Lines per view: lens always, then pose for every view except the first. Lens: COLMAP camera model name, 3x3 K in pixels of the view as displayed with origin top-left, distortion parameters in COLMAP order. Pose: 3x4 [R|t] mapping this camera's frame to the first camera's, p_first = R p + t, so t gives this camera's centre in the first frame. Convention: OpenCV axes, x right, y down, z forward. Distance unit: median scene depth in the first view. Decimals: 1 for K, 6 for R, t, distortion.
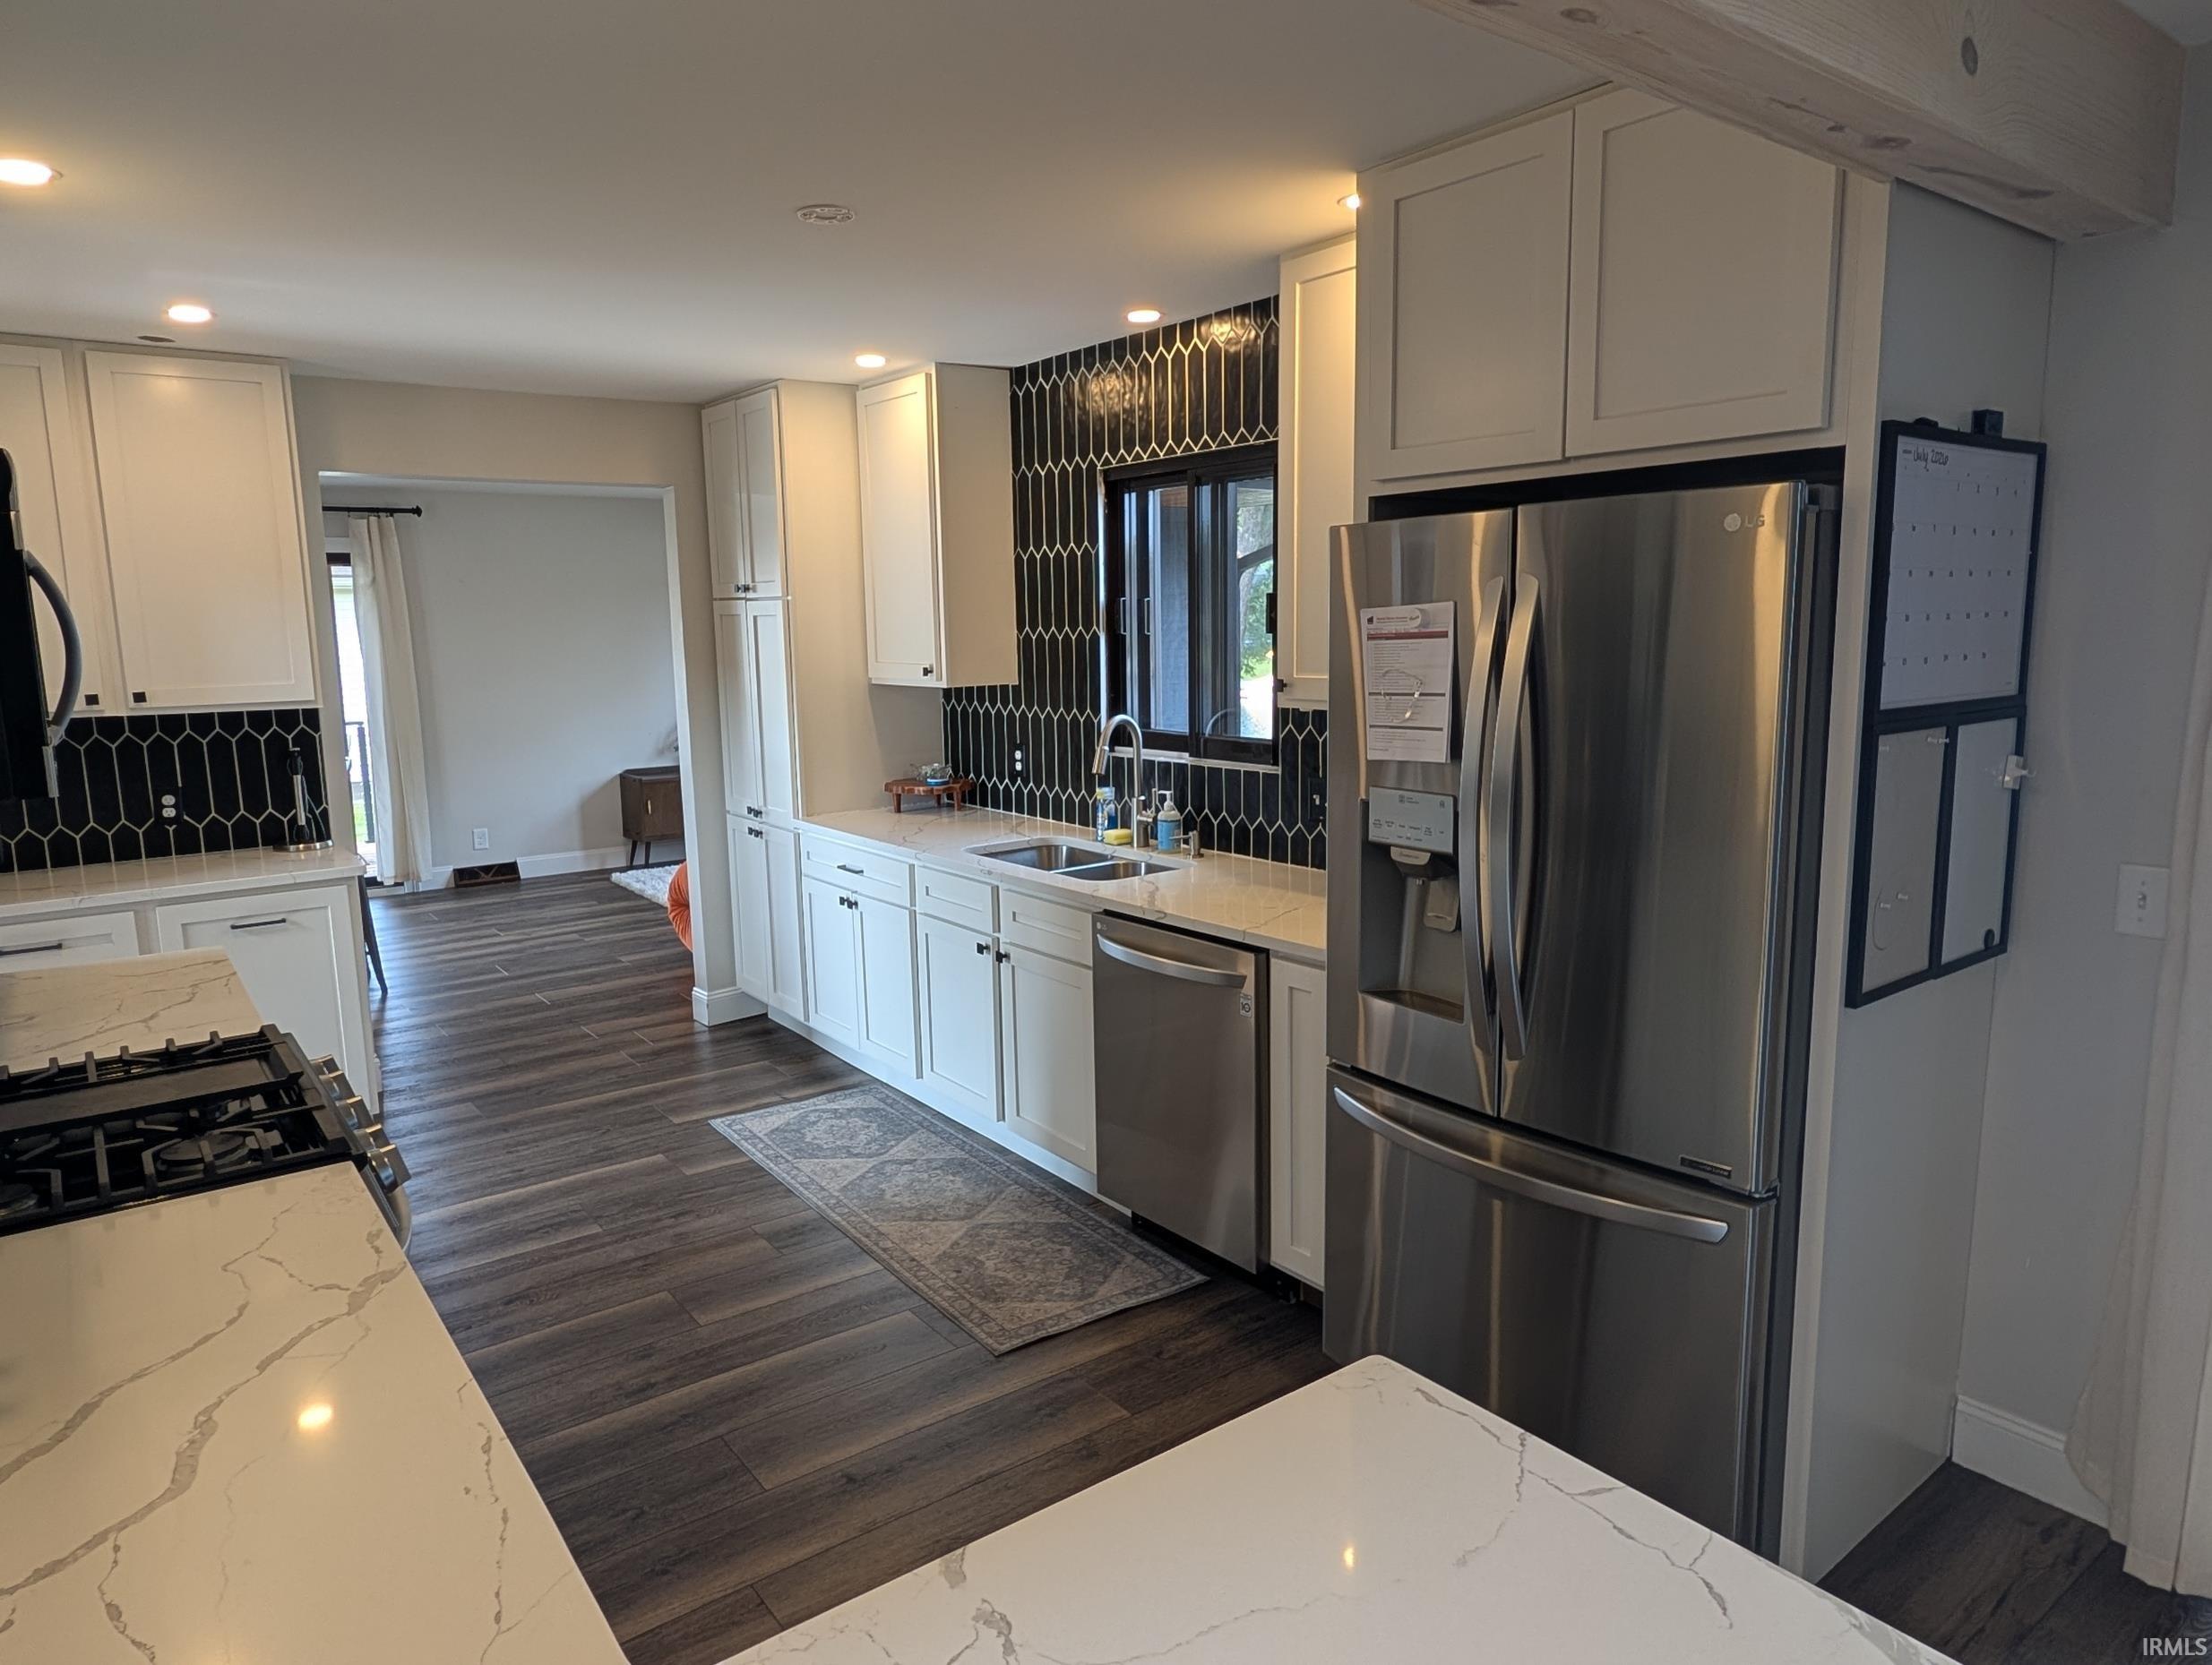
lens RADIAL K [[1379.9, 0, 1101.7], [0, 1379.9, 828.0], [0, 0, 1]] dist [0.002761, 0.000983]
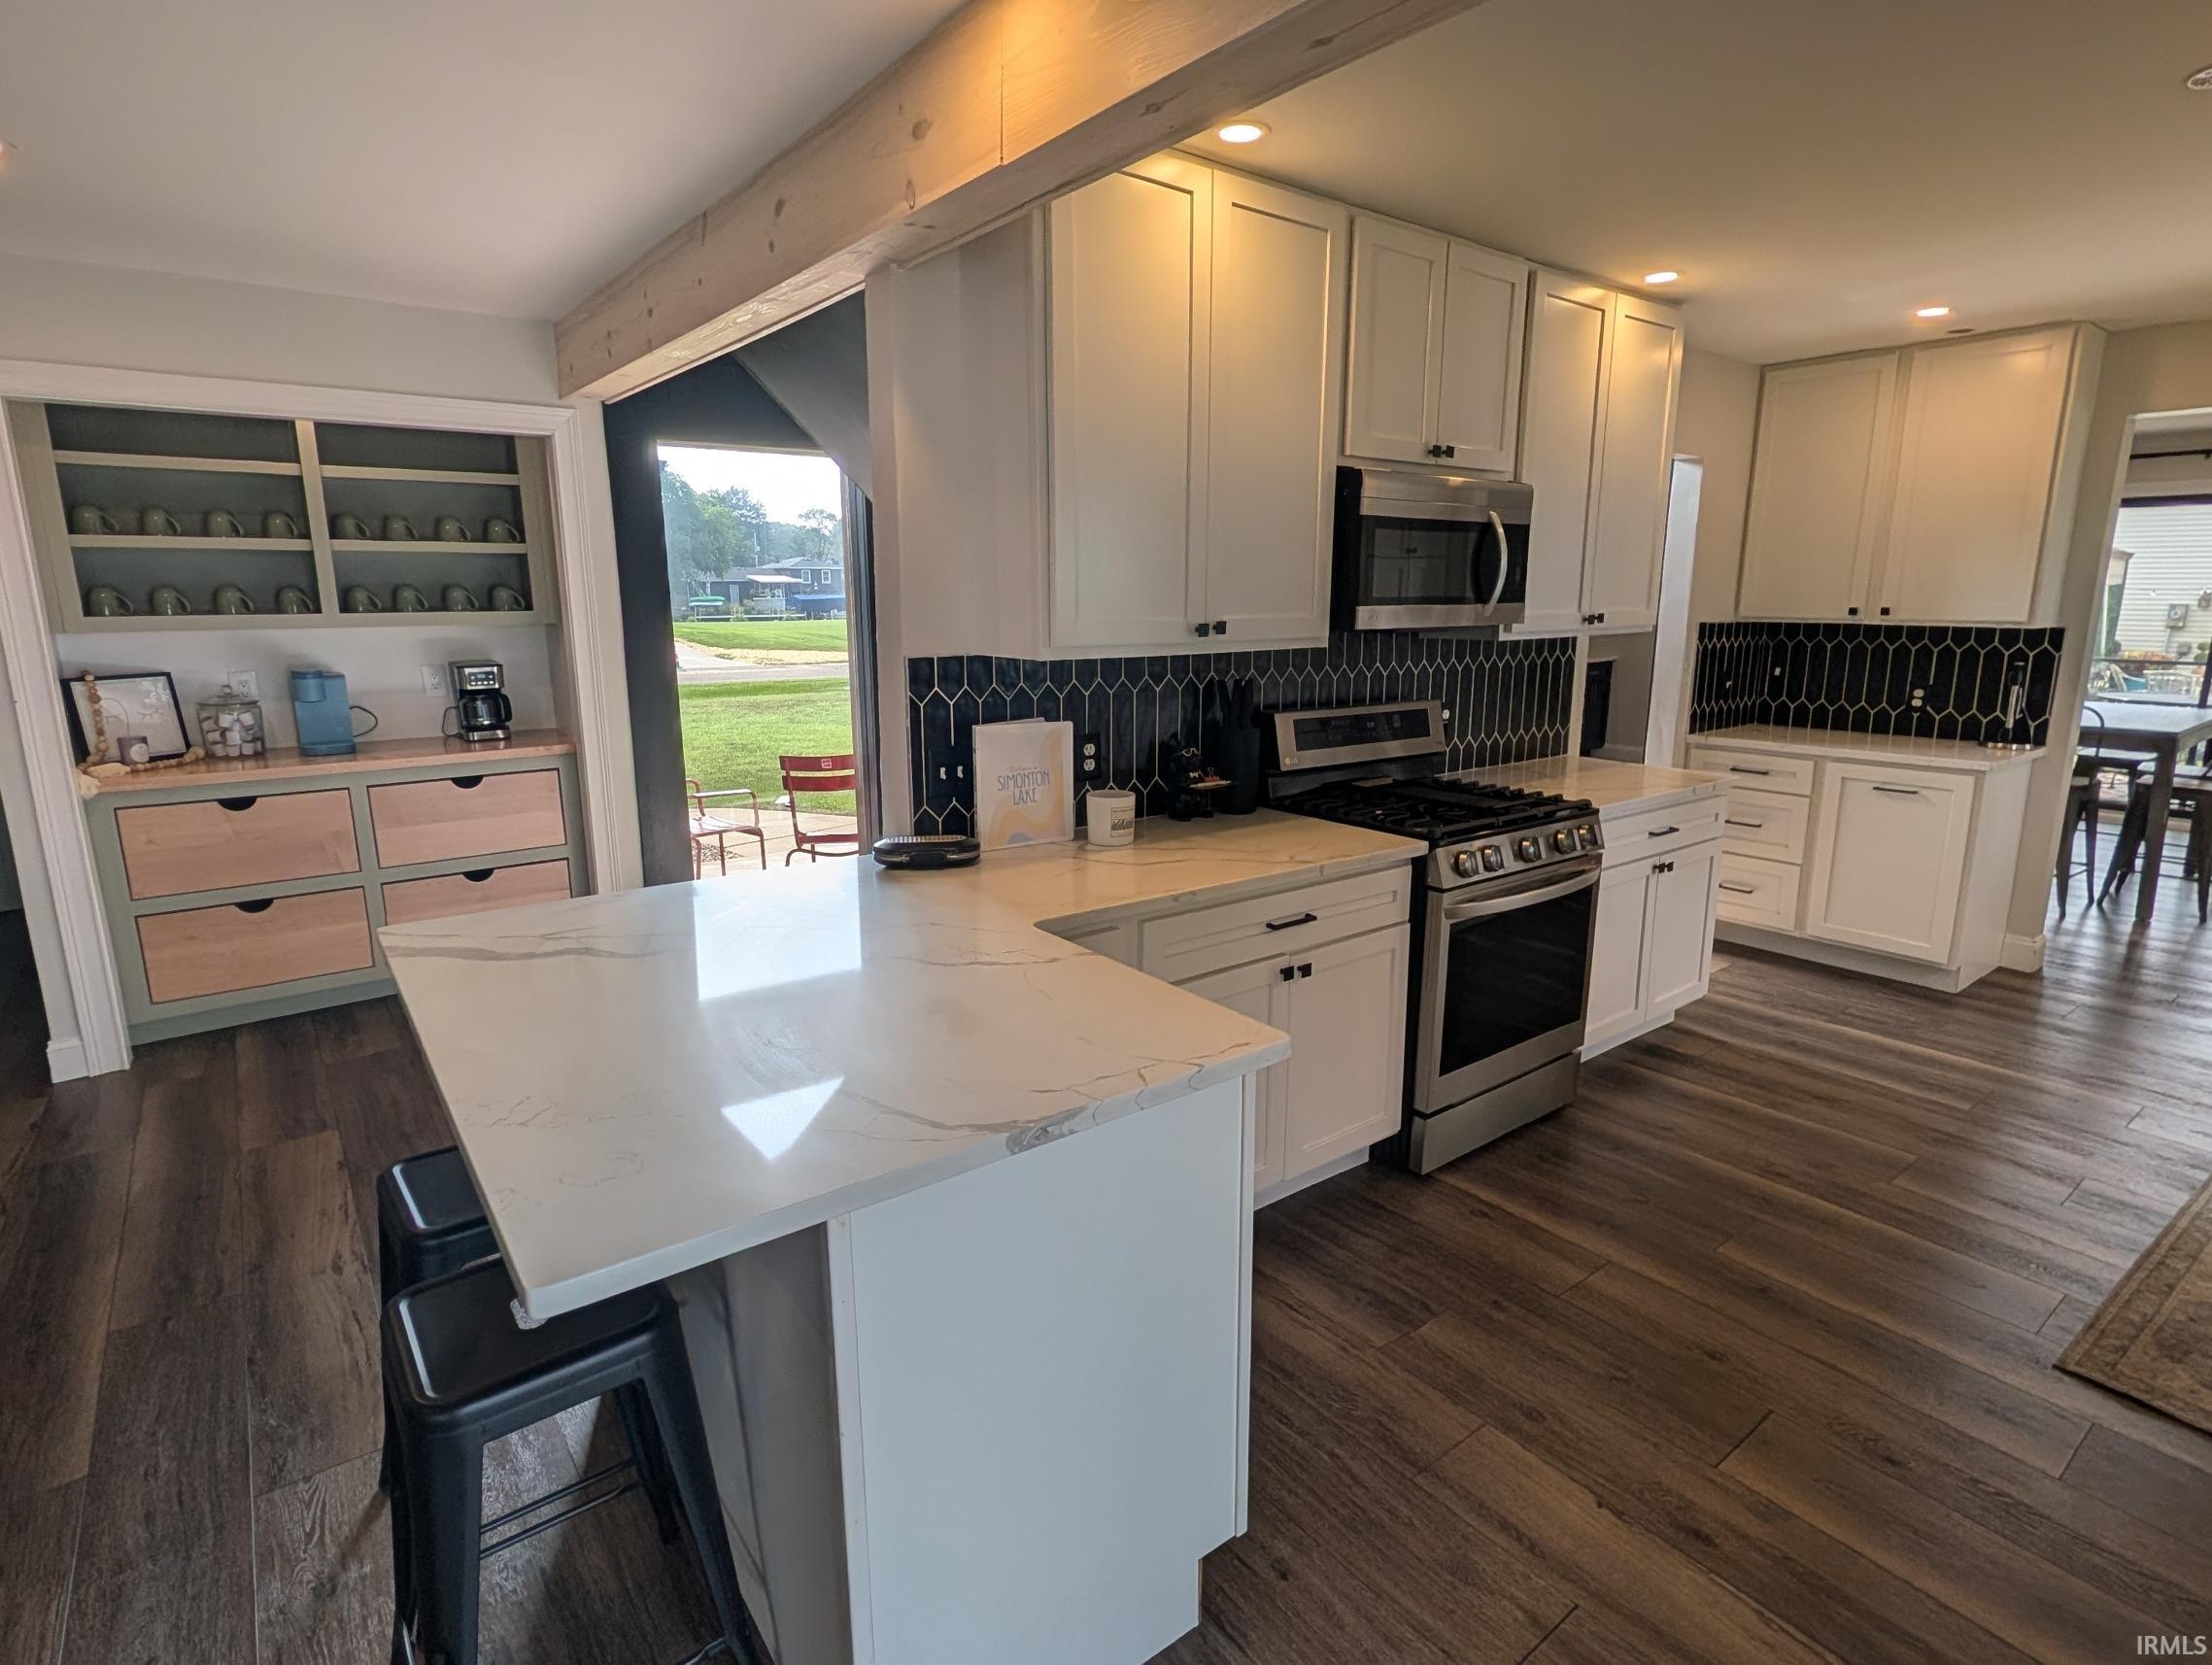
lens RADIAL K [[1125.1, 0, 1114.4], [0, 1125.1, 823.6], [0, 0, 1]] dist [0.000472, 0.000182]
pose [[0.016403, 0.221639, -0.974991, 0.389897], [-0.146769, 0.965093, 0.216920, -0.021030], [0.989035, 0.139540, 0.048360, 0.214143]]
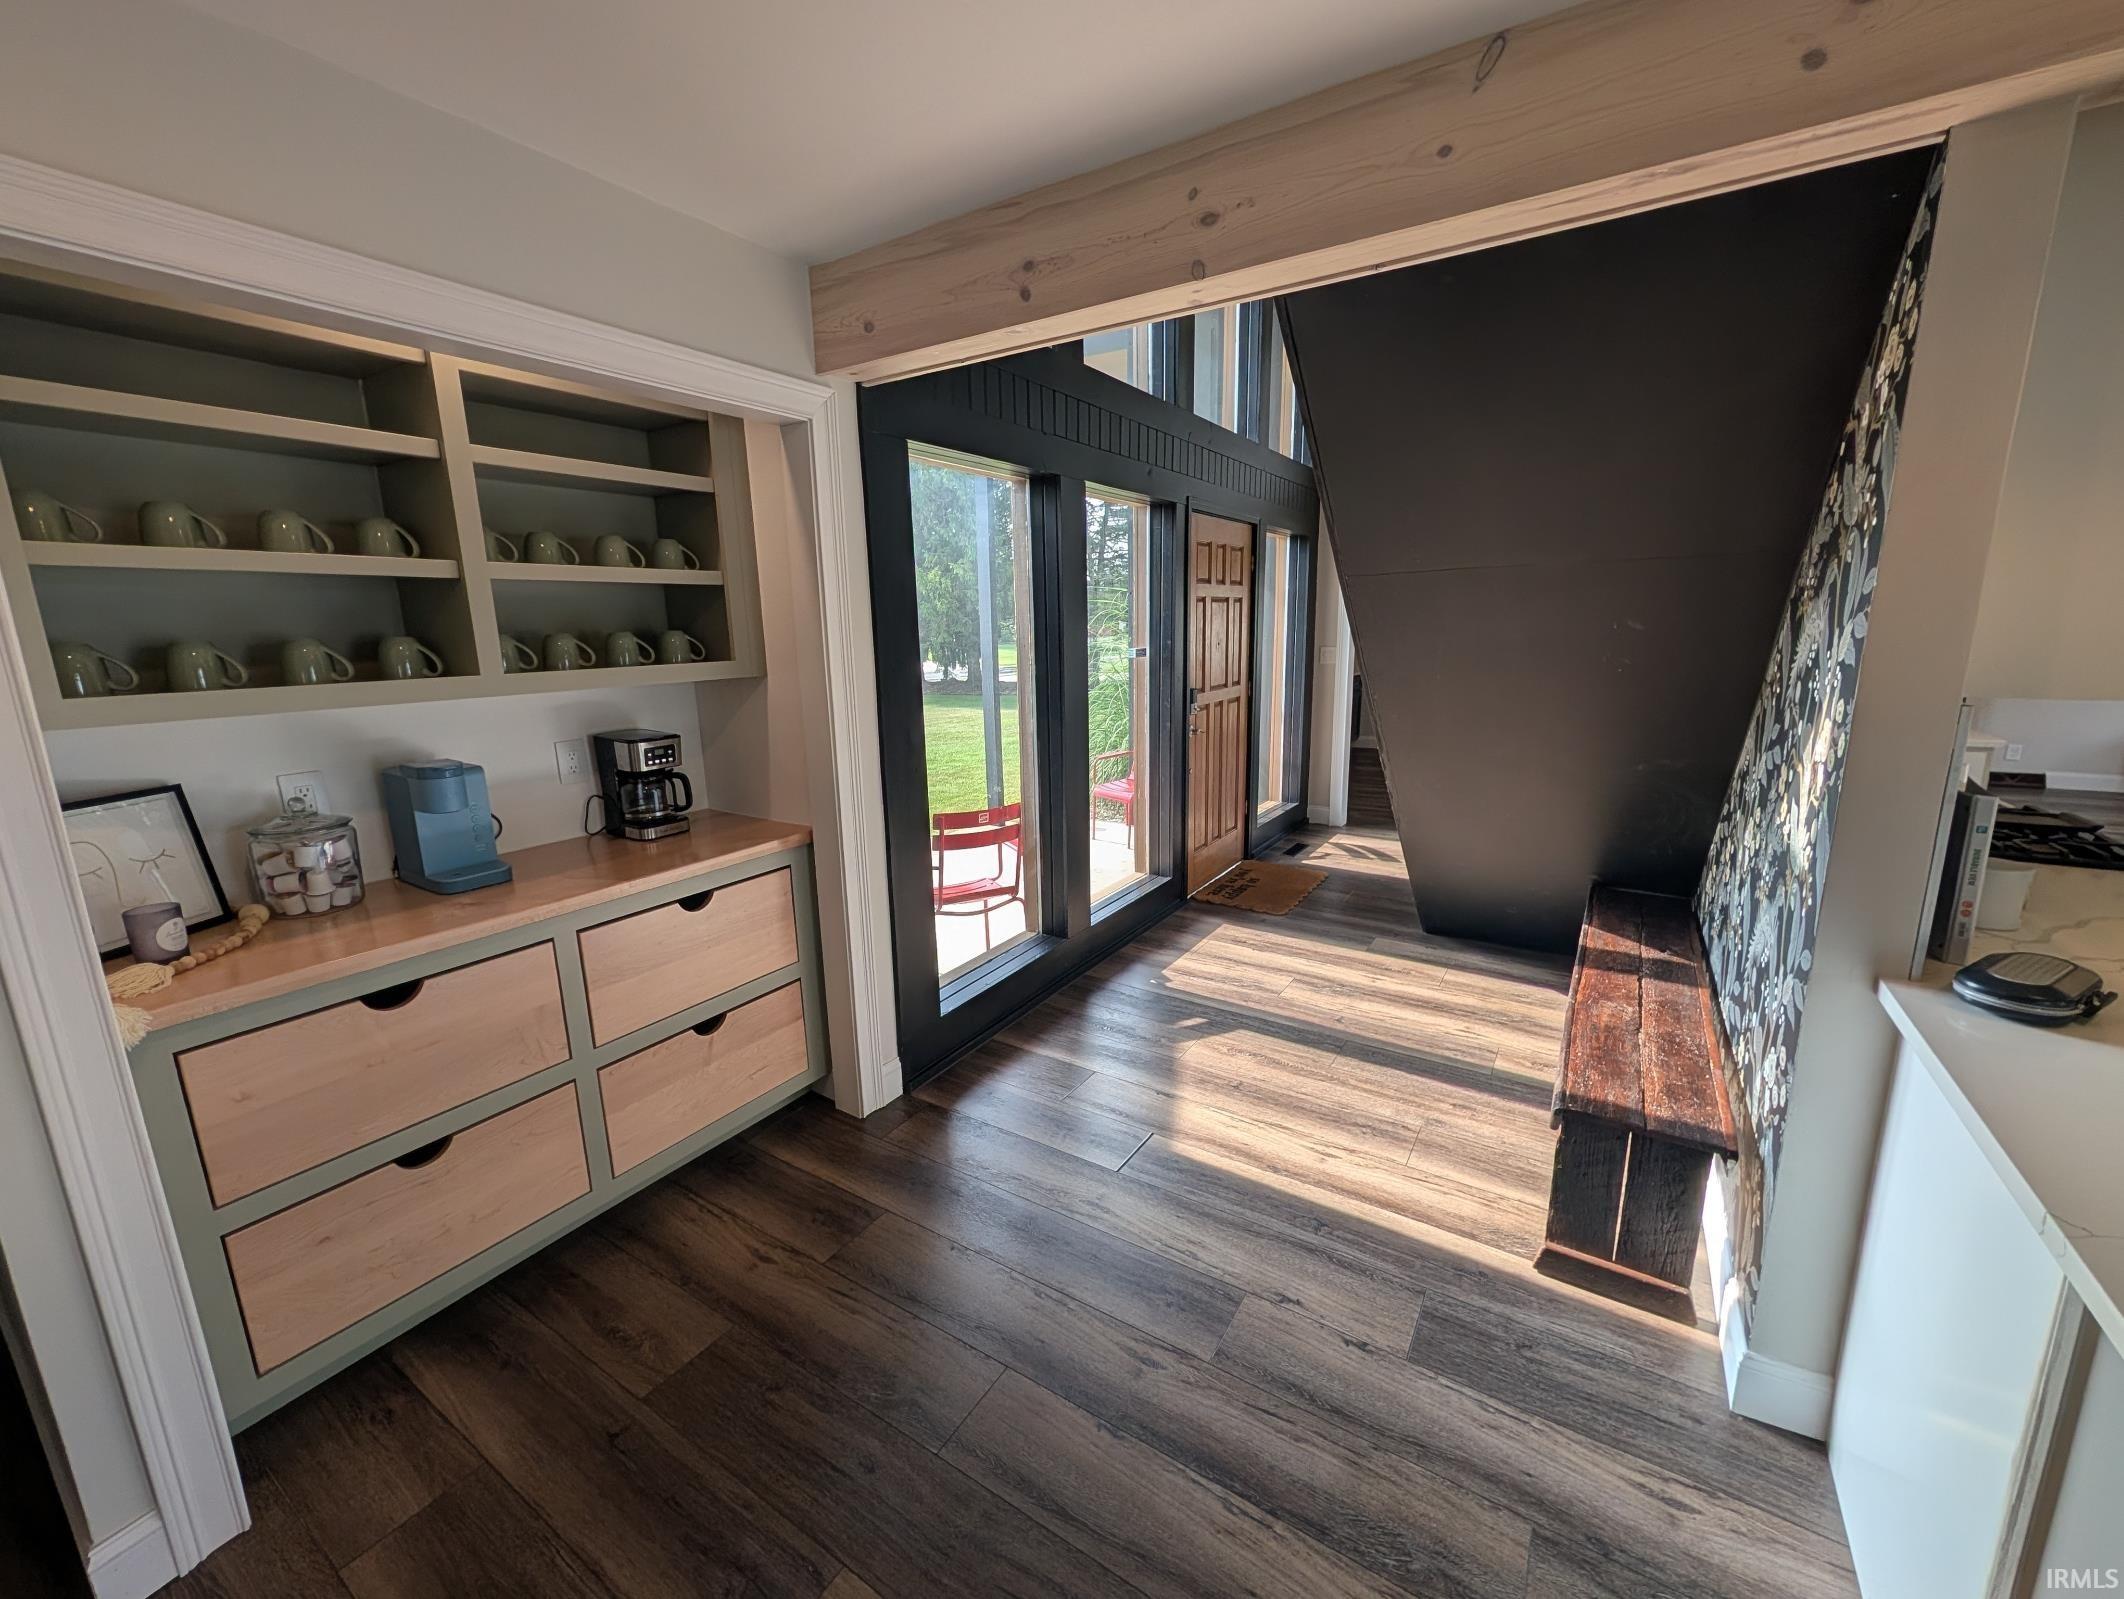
lens RADIAL K [[846.0, 0, 1059.7], [0, 846.0, 800.2], [0, 0, 1]] dist [0.000808, 0.000492]
pose [[0.345697, 0.200787, -0.916612, -0.031215], [-0.123579, 0.978072, 0.167642, 0.060227], [0.930173, 0.055321, 0.362930, -0.283868]]
